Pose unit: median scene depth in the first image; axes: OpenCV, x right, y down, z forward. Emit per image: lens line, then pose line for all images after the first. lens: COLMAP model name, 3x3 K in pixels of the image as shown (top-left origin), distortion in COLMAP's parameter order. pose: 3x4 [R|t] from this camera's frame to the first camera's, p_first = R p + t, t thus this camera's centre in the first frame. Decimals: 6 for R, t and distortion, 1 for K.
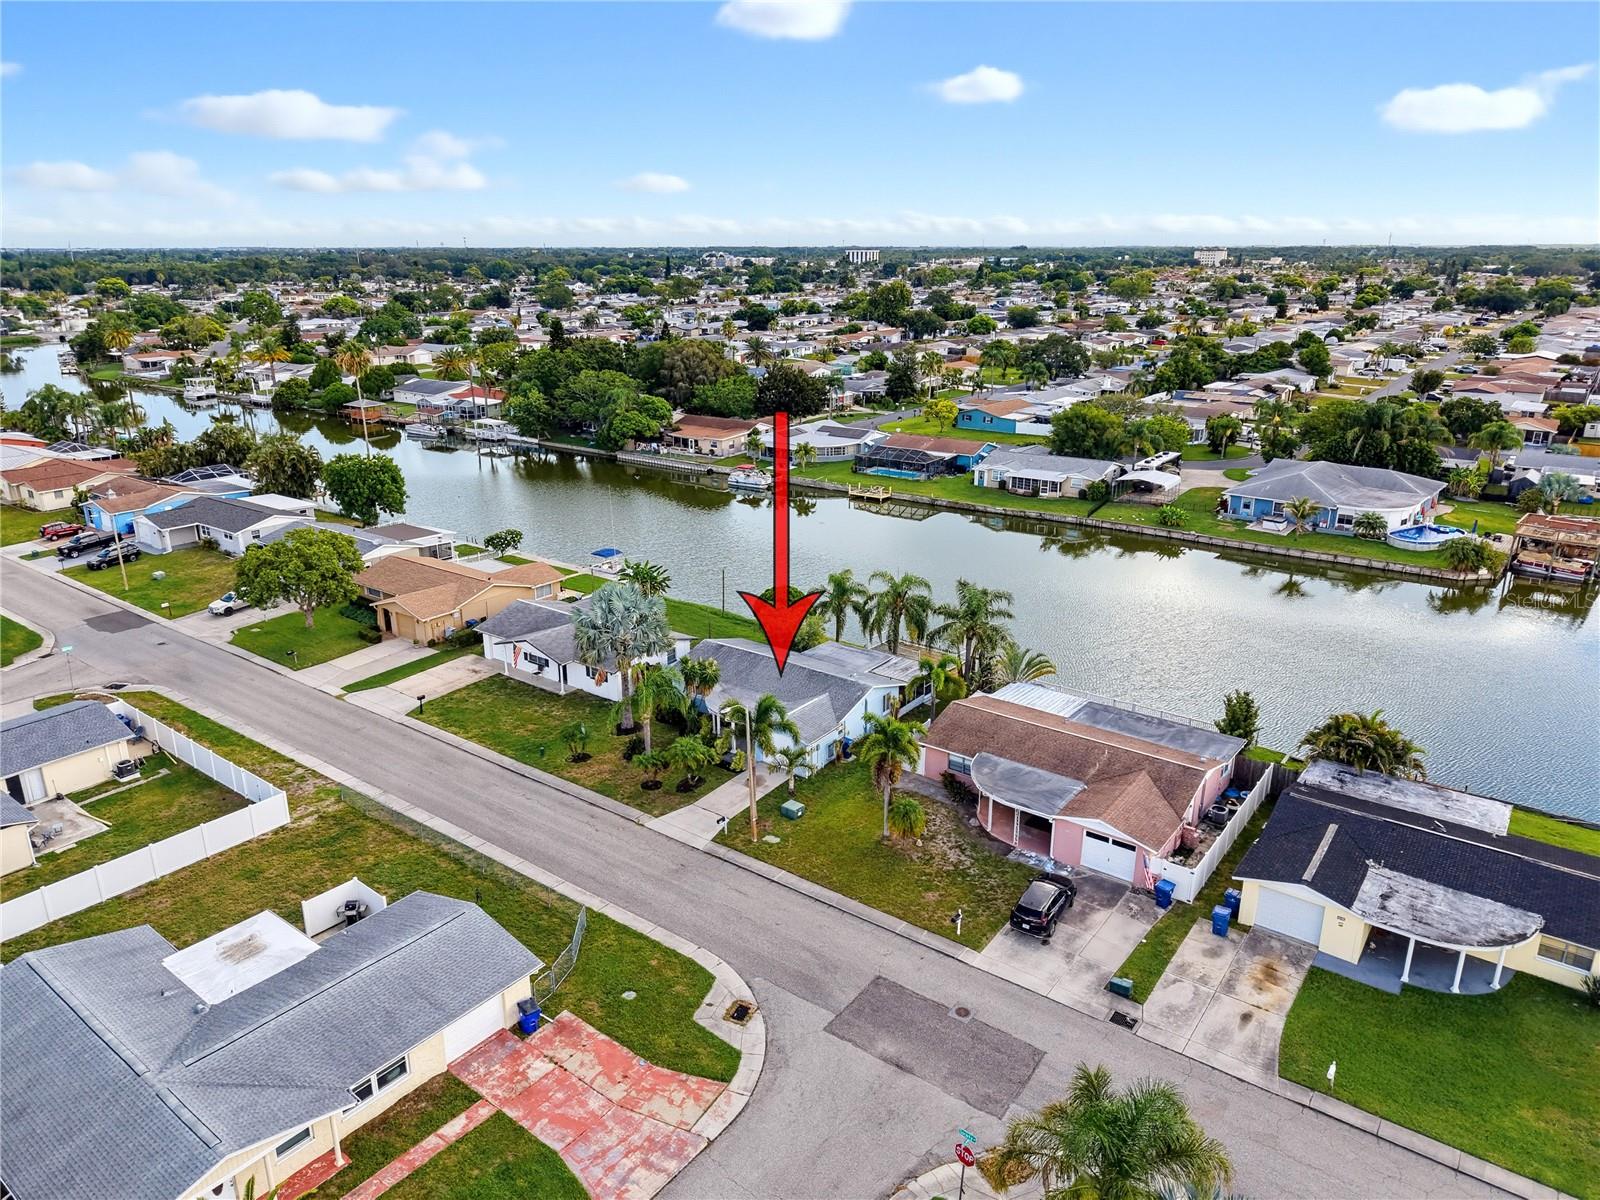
lens RADIAL K [[1089.9, 0, 794.2], [0, 1089.9, 600.1], [0, 0, 1]] dist [0.055897, -0.075692]
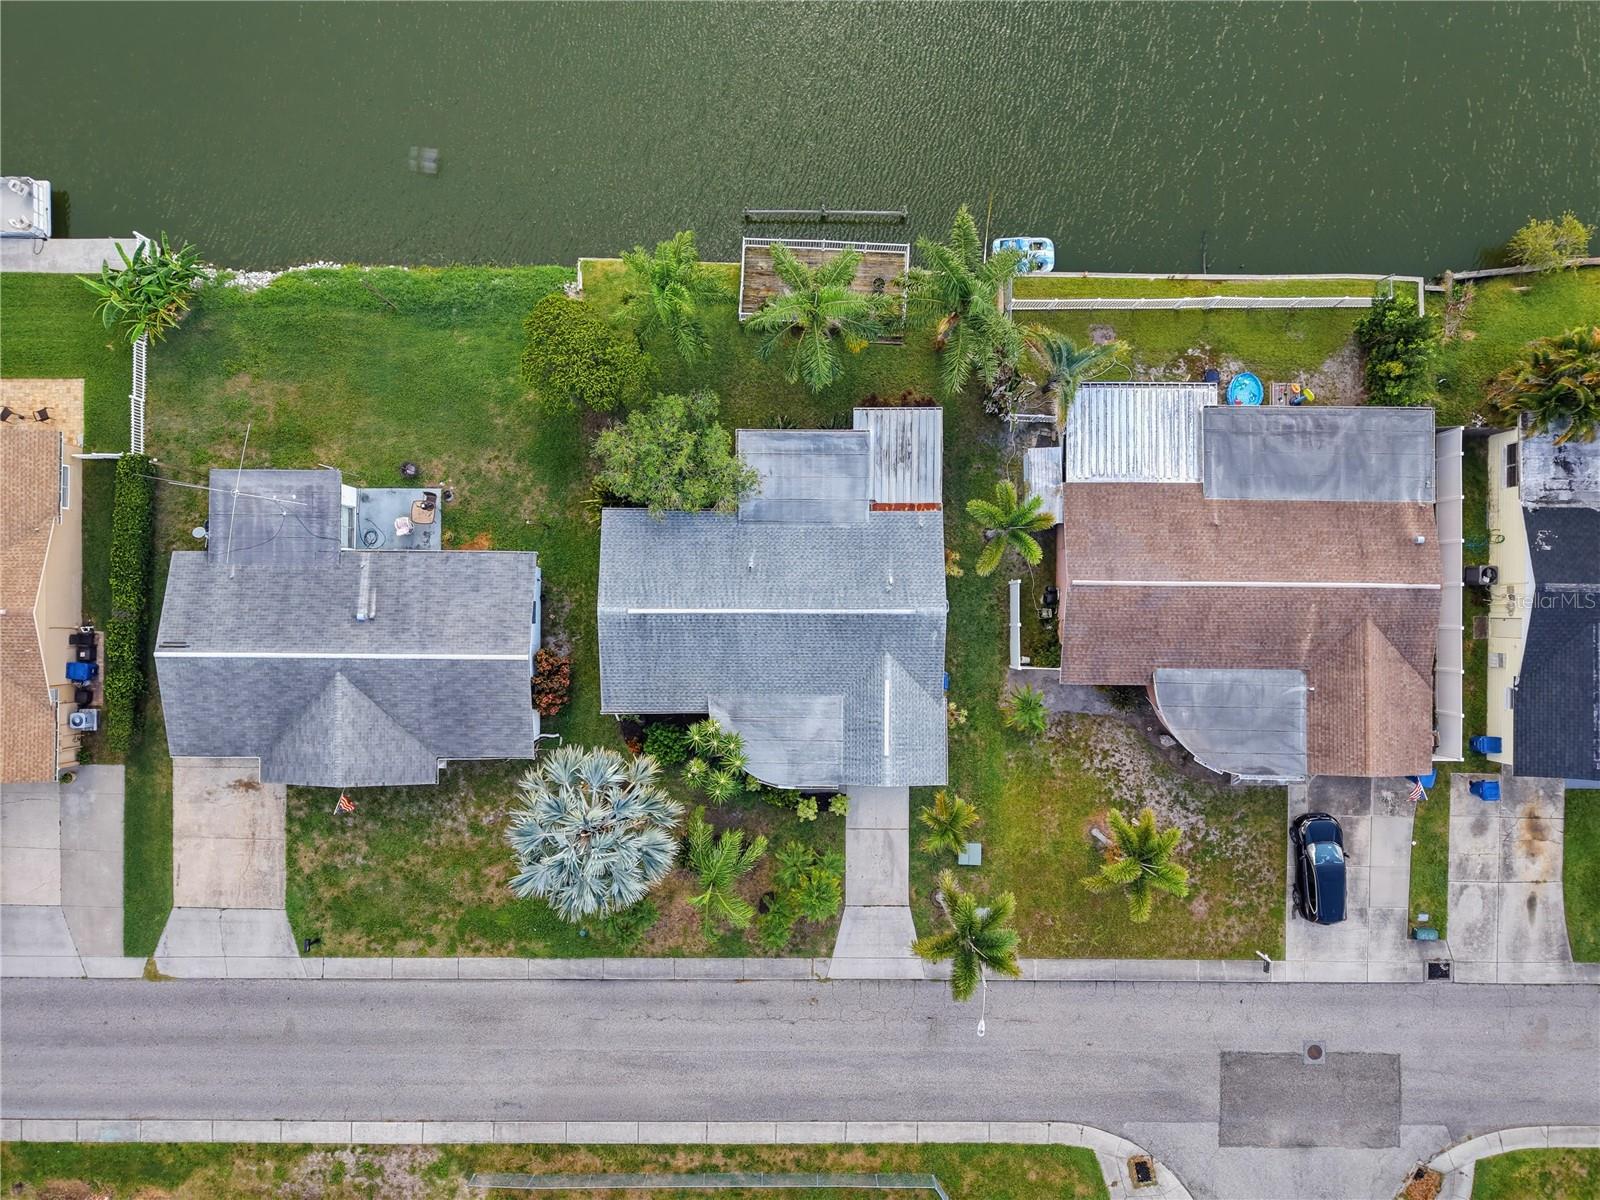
lens RADIAL K [[1099.8, 0, 785.7], [0, 1099.8, 589.5], [0, 0, 1]] dist [0.008571, -0.003634]
pose [[0.805610, -0.592361, 0.010088, -0.003938], [0.175421, 0.254767, 0.950958, -0.778539], [-0.565880, -0.764331, 0.309156, 1.205104]]
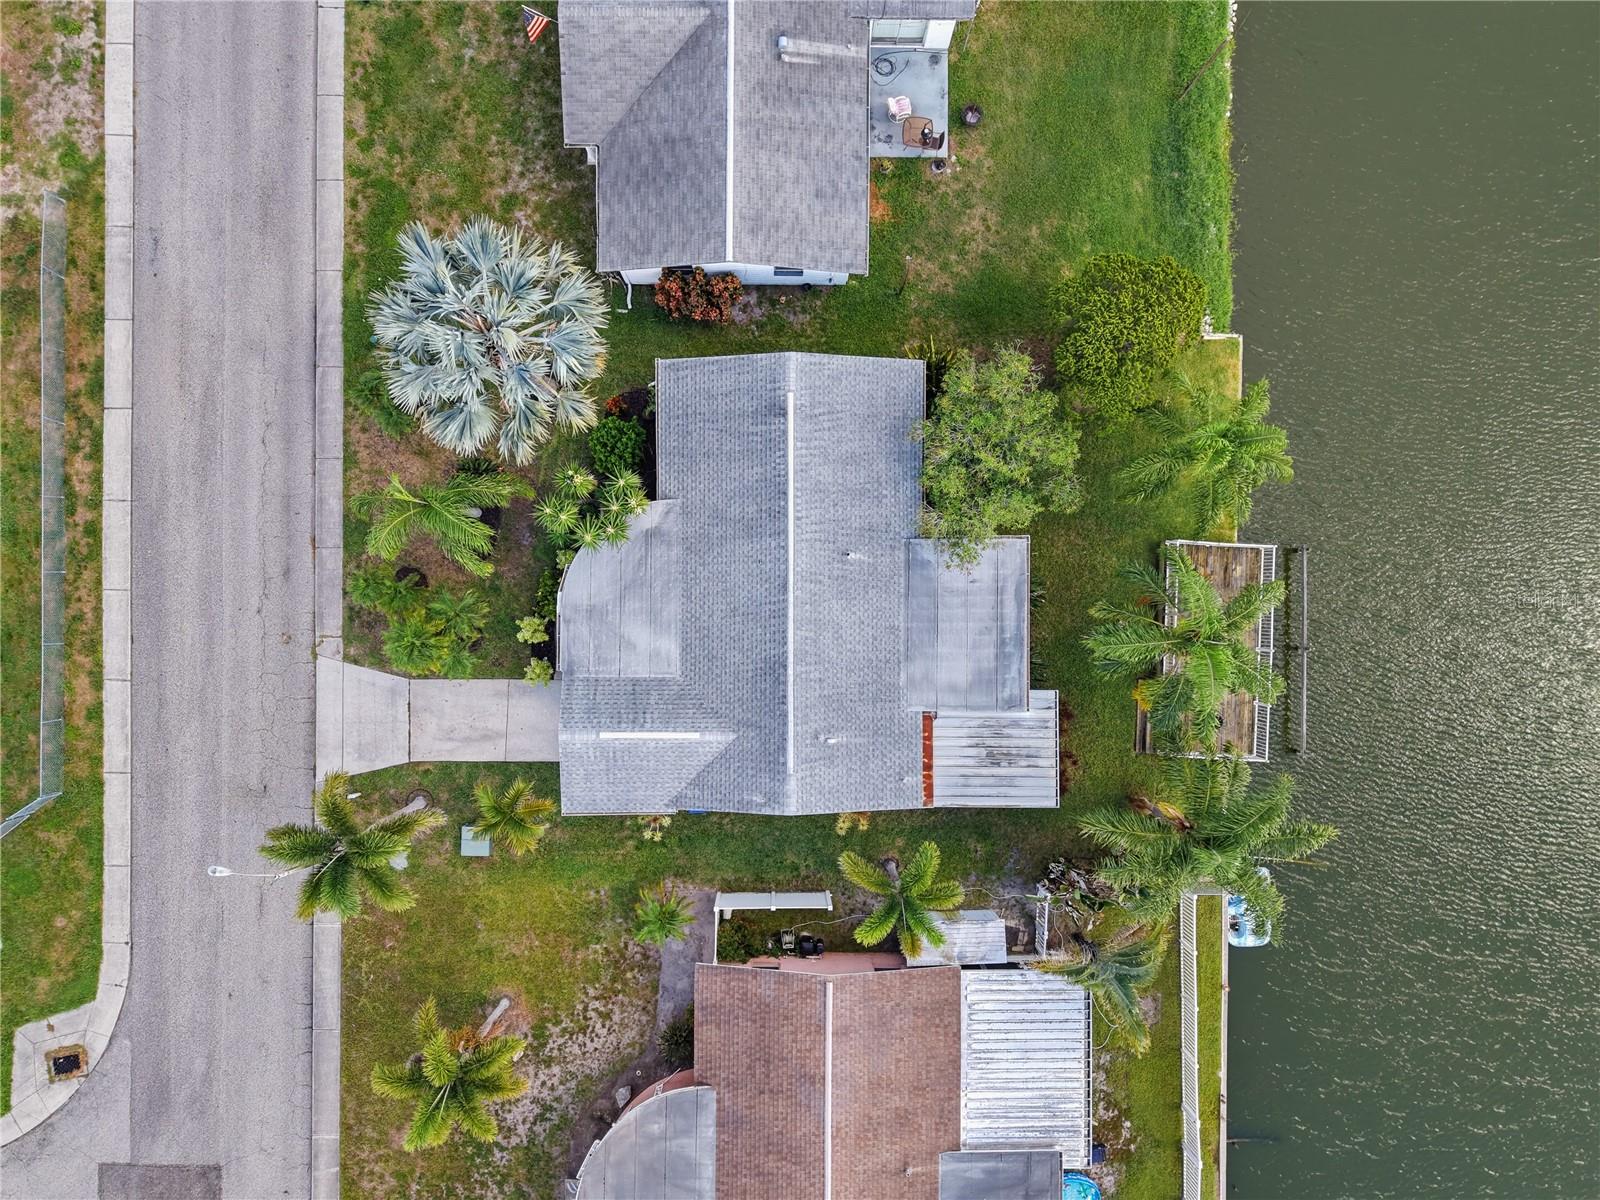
lens RADIAL K [[1099.8, 0, 785.7], [0, 1099.8, 589.5], [0, 0, 1]] dist [0.008571, -0.003634]
pose [[0.593576, 0.804711, -0.010315, -0.006208], [-0.234268, 0.185036, 0.954400, -0.557932], [0.769926, -0.564093, 0.298351, 1.271679]]
